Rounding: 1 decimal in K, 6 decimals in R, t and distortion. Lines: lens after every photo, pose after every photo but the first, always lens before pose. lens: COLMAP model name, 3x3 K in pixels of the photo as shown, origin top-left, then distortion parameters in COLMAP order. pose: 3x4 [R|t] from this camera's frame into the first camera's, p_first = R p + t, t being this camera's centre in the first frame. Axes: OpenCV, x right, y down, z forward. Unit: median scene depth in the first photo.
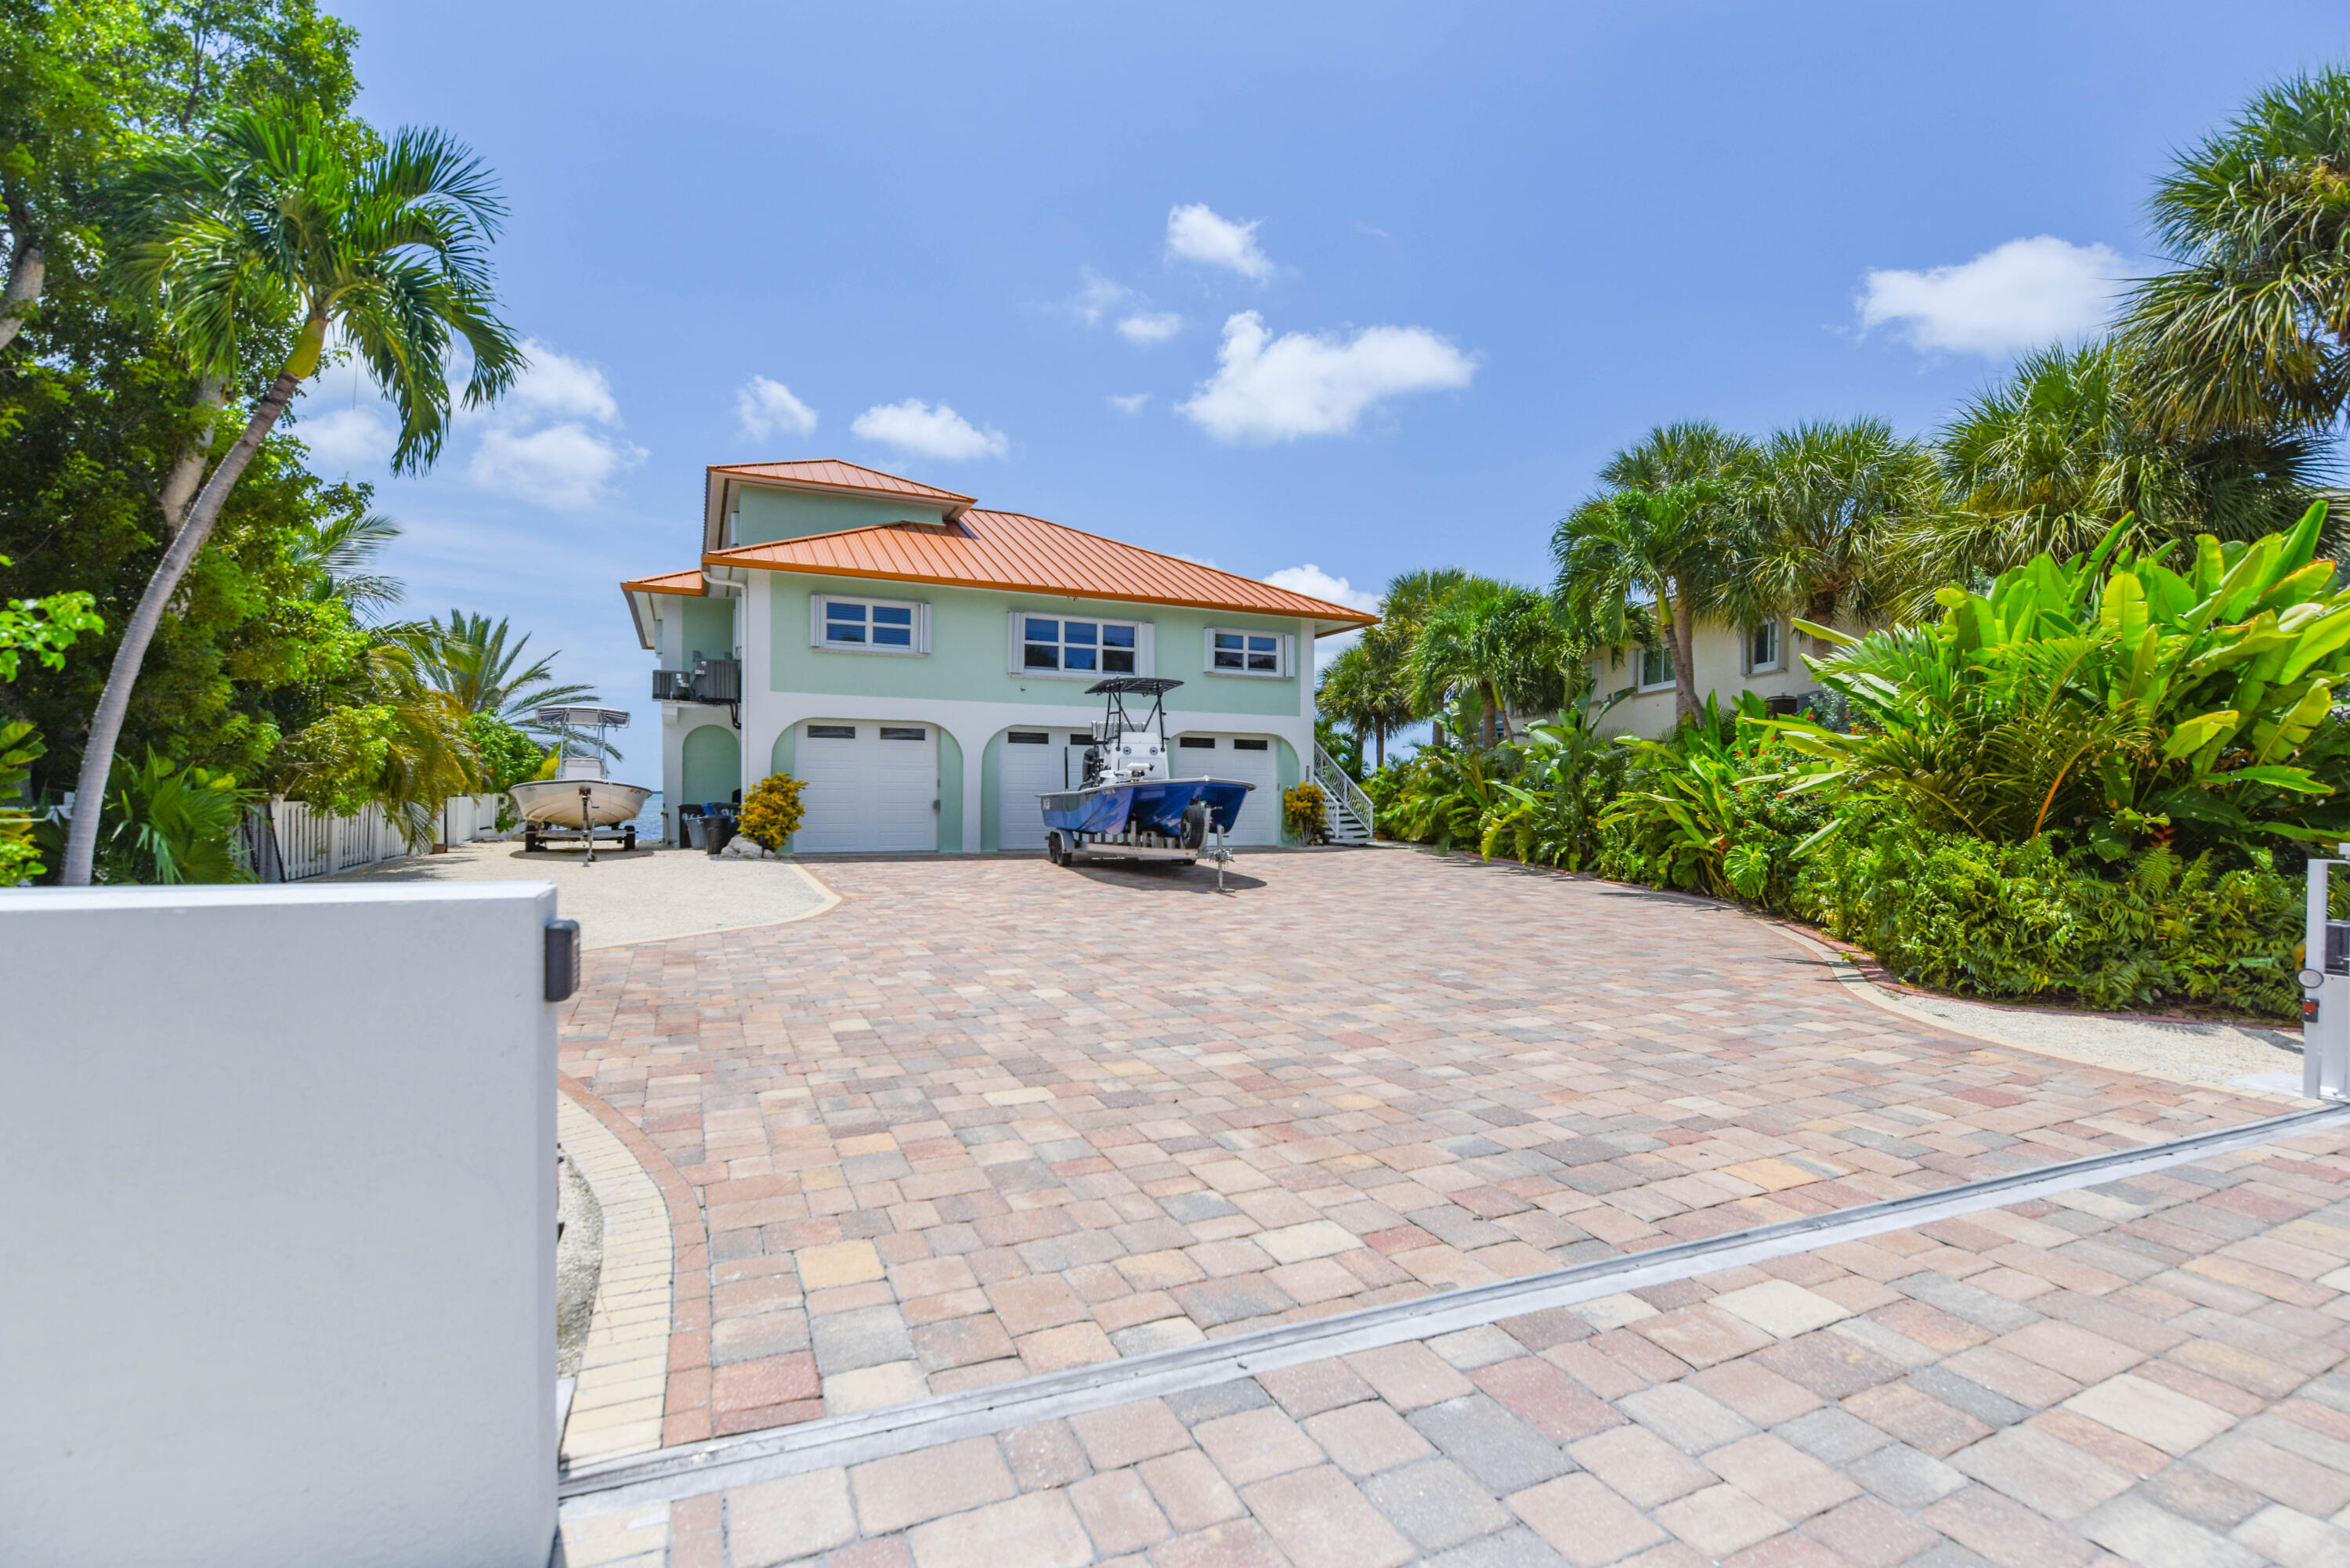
lens RADIAL K [[1002.8, 0, 1175.0], [0, 1002.8, 784.0], [0, 0, 1]] dist [-0.003674, -0.000518]
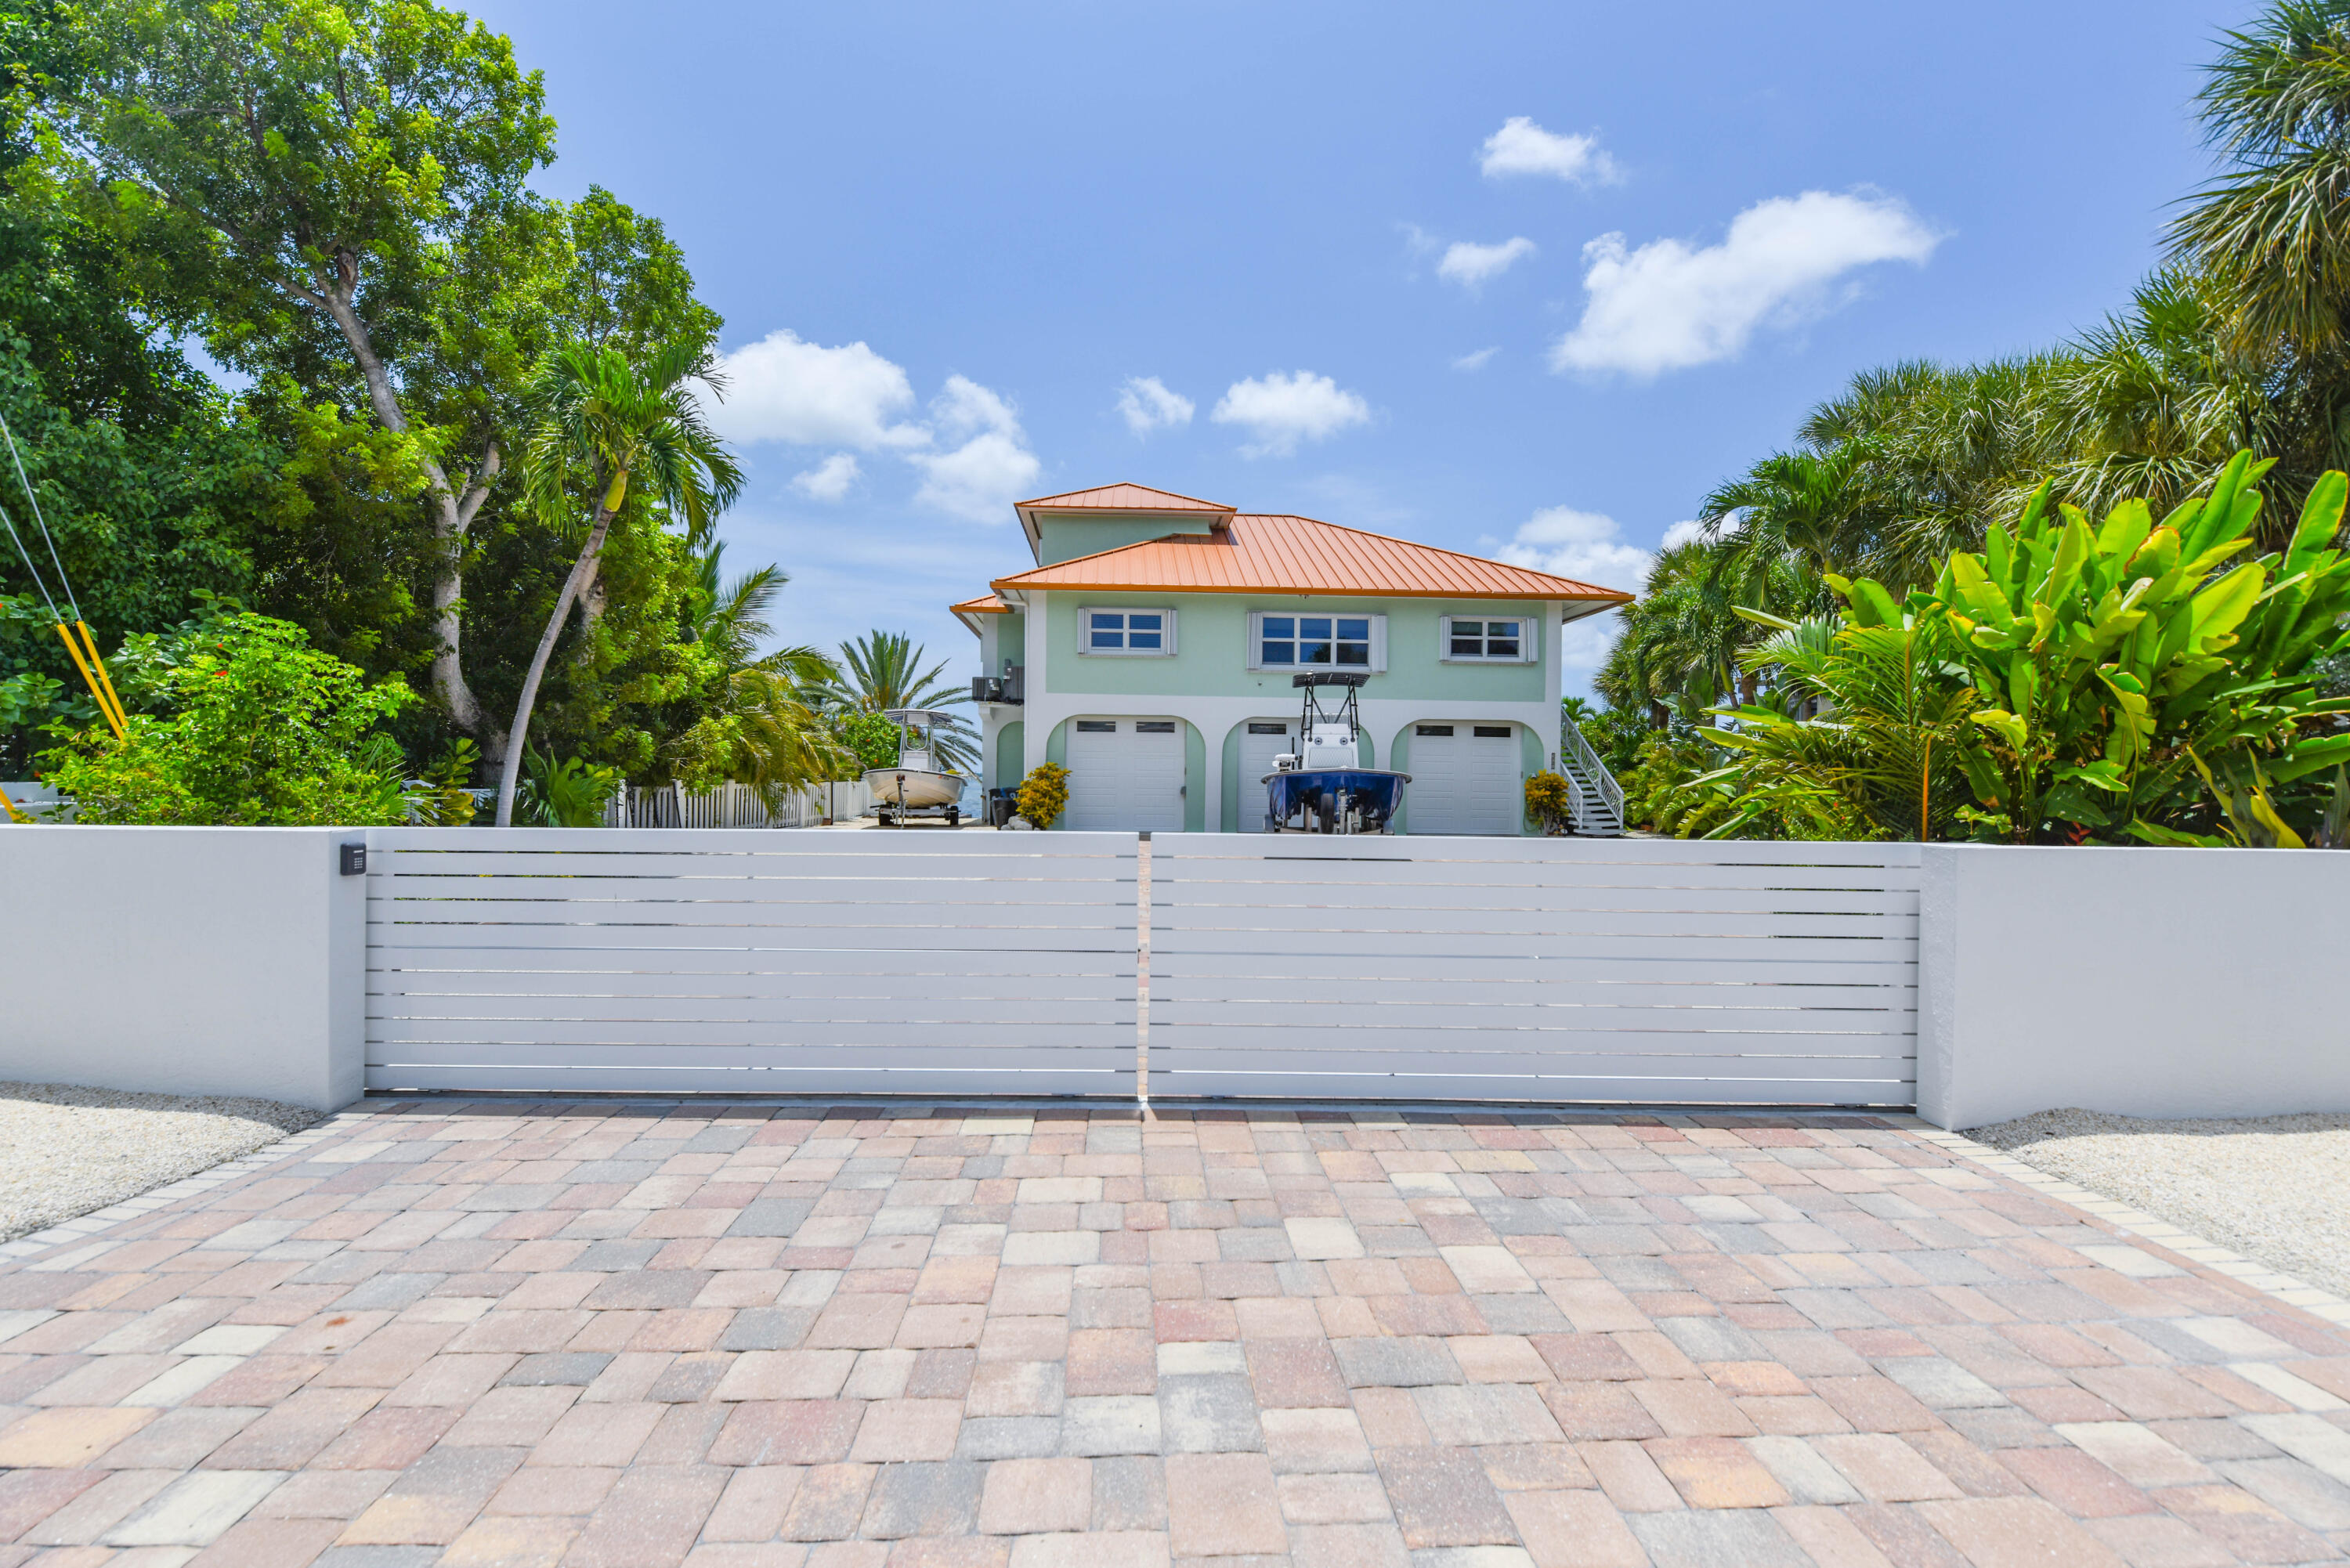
lens RADIAL K [[1015.4, 0, 1186.3], [0, 1015.4, 775.8], [0, 0, 1]] dist [-0.002932, -0.007574]
pose [[0.927162, 0.002472, -0.374652, 0.187299], [0.000090, 0.999977, 0.006820, -0.003143], [0.374660, -0.006357, 0.927140, -0.042268]]
